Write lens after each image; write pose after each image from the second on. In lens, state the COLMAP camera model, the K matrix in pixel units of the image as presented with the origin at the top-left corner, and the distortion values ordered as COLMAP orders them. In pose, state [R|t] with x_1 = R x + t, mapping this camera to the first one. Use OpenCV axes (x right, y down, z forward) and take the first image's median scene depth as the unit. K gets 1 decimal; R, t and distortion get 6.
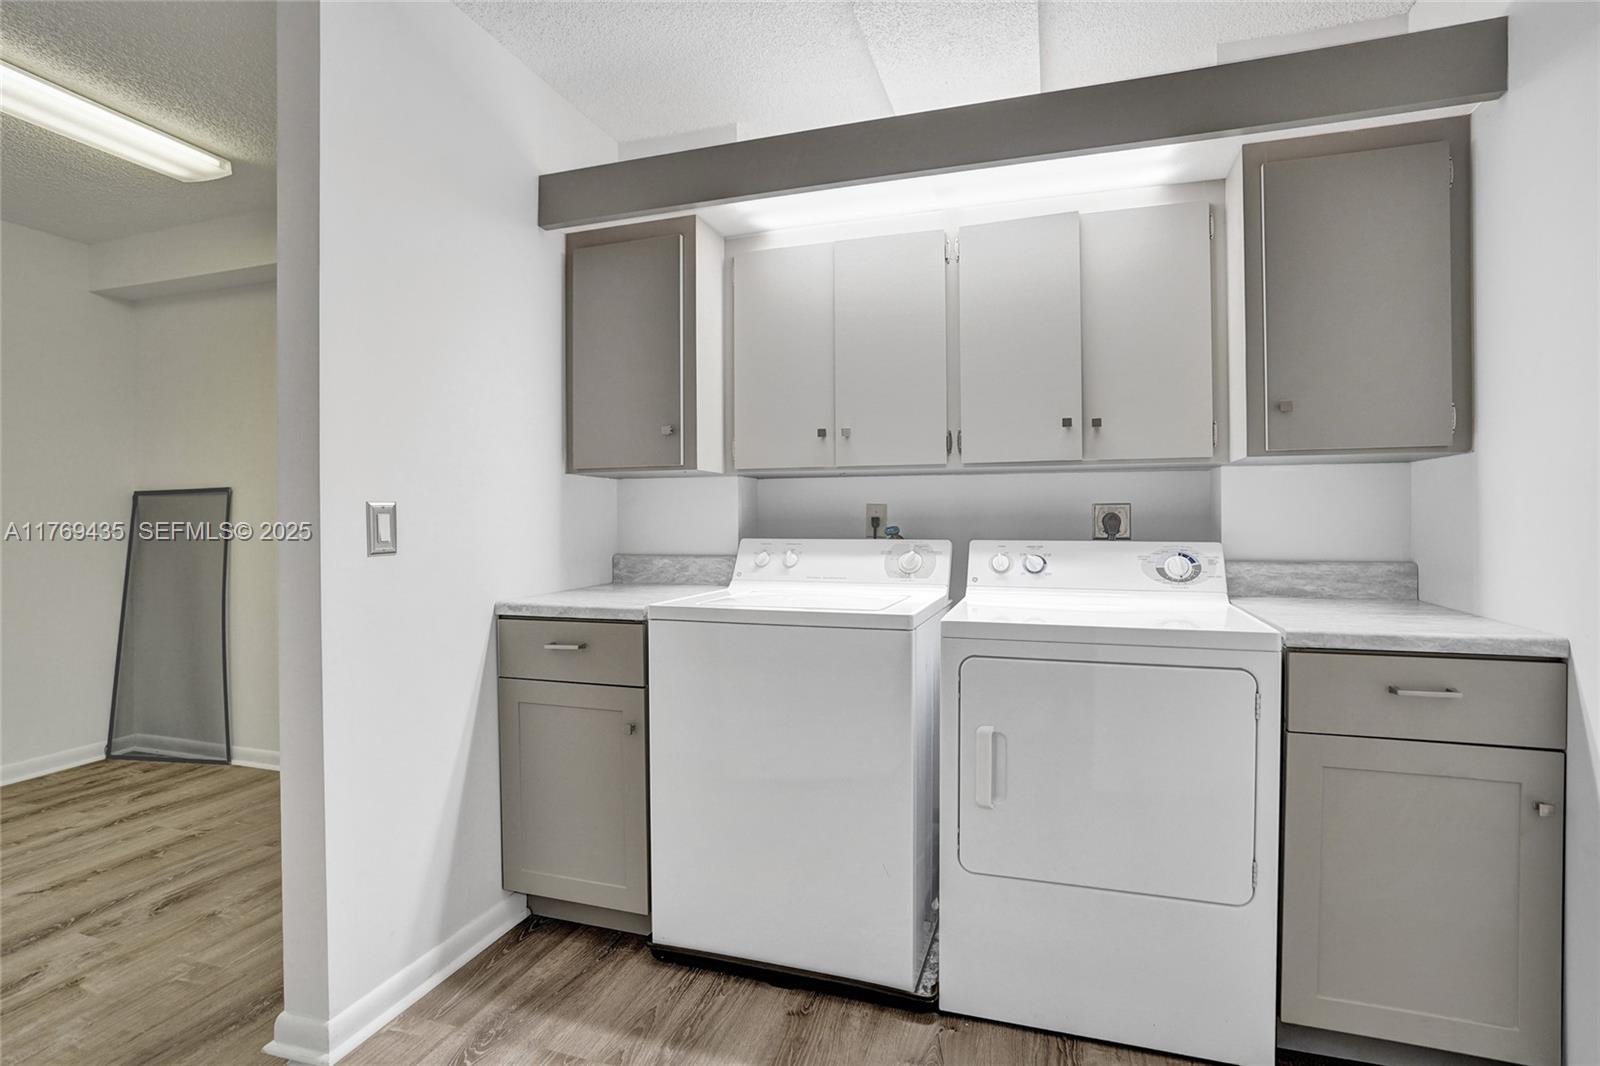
lens RADIAL K [[788.6, 0, 787.9], [0, 788.6, 521.4], [0, 0, 1]] dist [-0.048506, 0.030302]
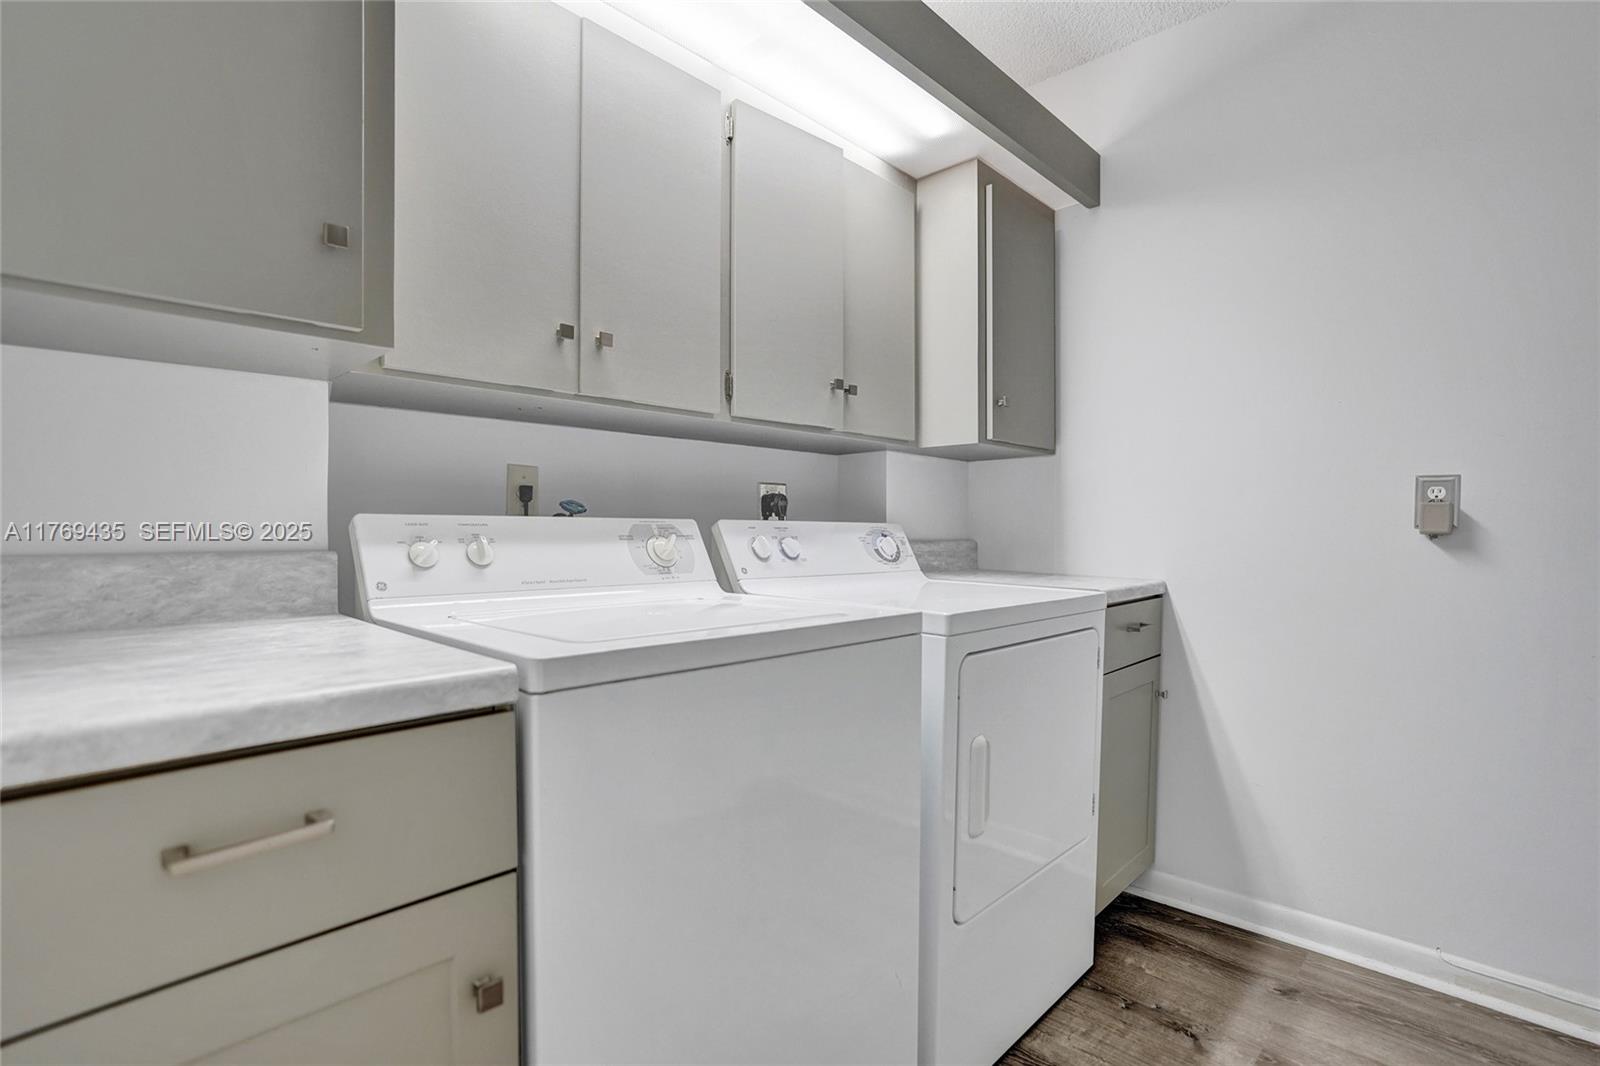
lens RADIAL K [[788.6, 0, 787.9], [0, 788.6, 521.4], [0, 0, 1]] dist [-0.048506, 0.030302]
pose [[0.425587, 0.013969, 0.904810, -0.450243], [-0.002000, 0.999893, -0.014496, 0.039010], [-0.904916, 0.004359, 0.425569, 0.667006]]
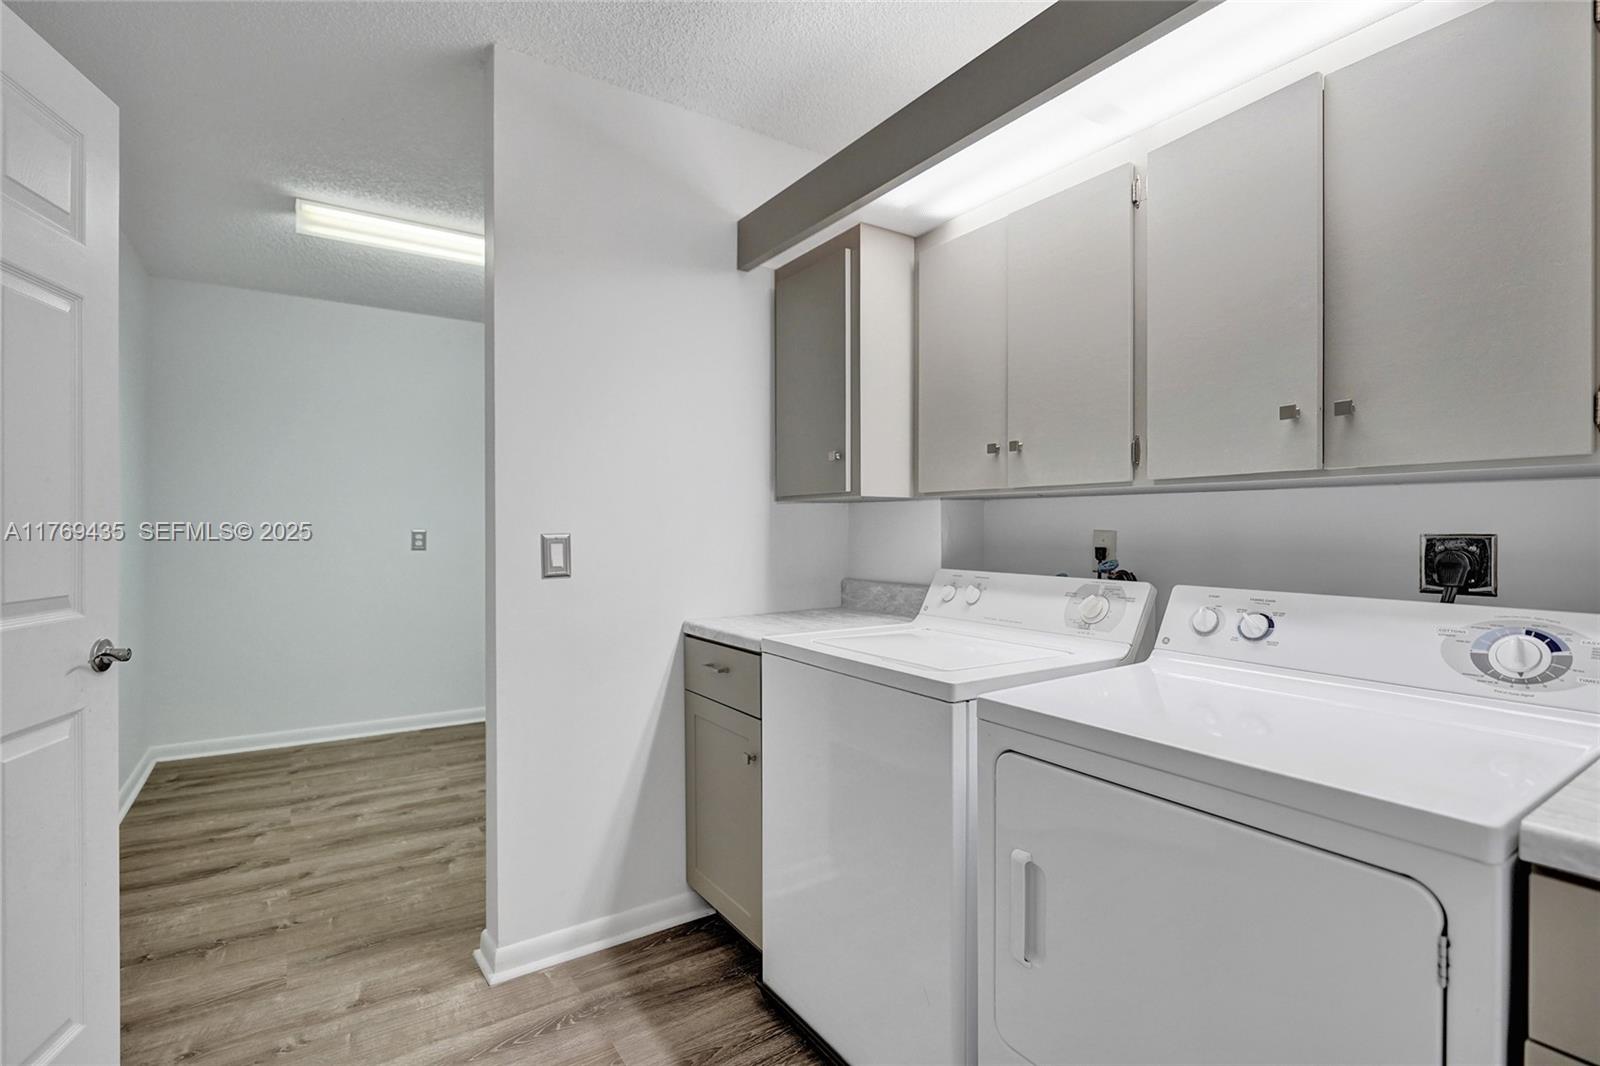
lens RADIAL K [[757.4, 0, 792.8], [0, 757.4, 532.3], [0, 0, 1]] dist [-0.003568, -0.000245]
pose [[0.787433, 0.006415, -0.616367, 0.412698], [-0.002034, 0.999967, 0.007808, -0.031364], [0.616397, -0.004894, 0.787421, 0.255336]]
